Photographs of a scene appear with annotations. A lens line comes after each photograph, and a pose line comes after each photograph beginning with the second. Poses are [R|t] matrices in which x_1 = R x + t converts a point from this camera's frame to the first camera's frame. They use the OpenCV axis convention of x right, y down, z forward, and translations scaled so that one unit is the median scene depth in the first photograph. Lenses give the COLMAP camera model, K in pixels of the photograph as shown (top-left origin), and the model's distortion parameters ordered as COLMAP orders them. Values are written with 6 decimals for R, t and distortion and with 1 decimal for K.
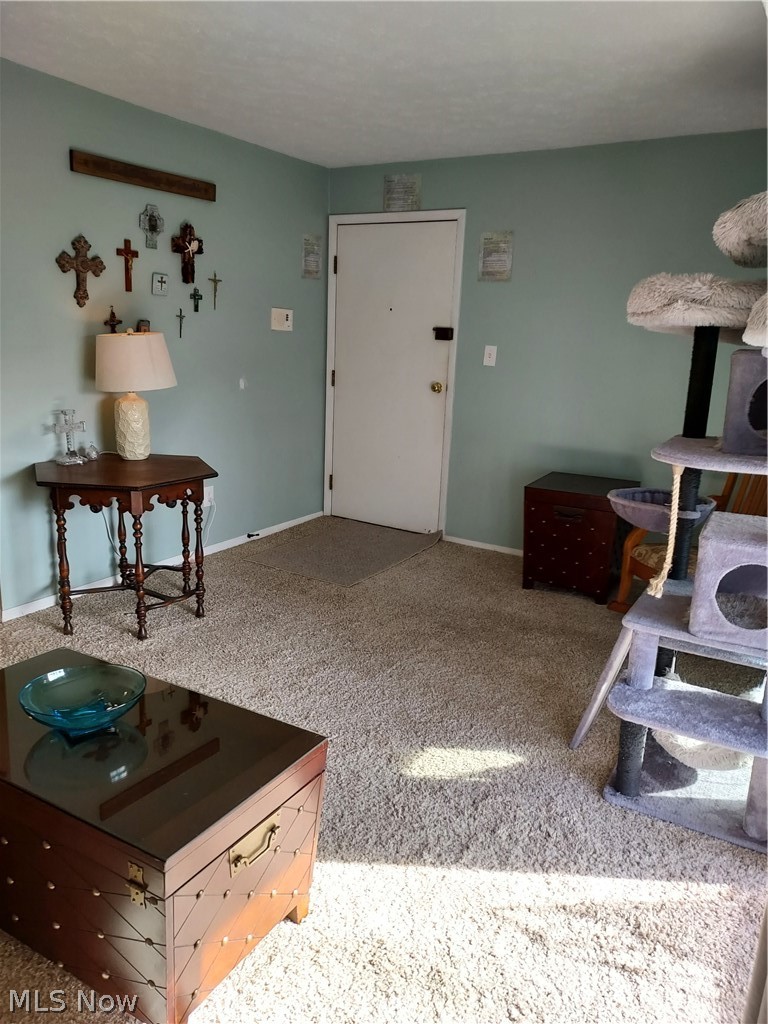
lens RADIAL K [[738.8, 0, 384.0], [0, 738.8, 512.0], [0, 0, 1]] dist [0.093326, -0.124811]
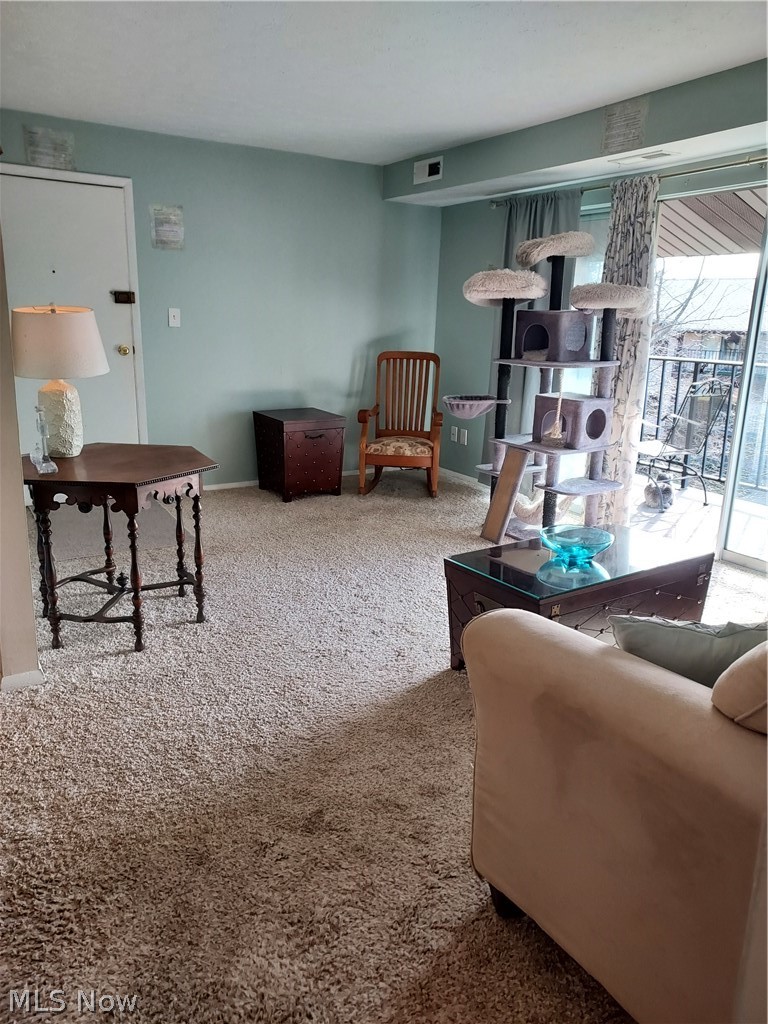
lens RADIAL K [[738.8, 0, 384.0], [0, 738.8, 512.0], [0, 0, 1]] dist [0.093326, -0.124811]
pose [[0.439073, -0.262804, 0.859156, -0.752469], [0.202464, 0.960608, 0.190368, -0.081109], [-0.875342, 0.090363, 0.474986, 0.223789]]
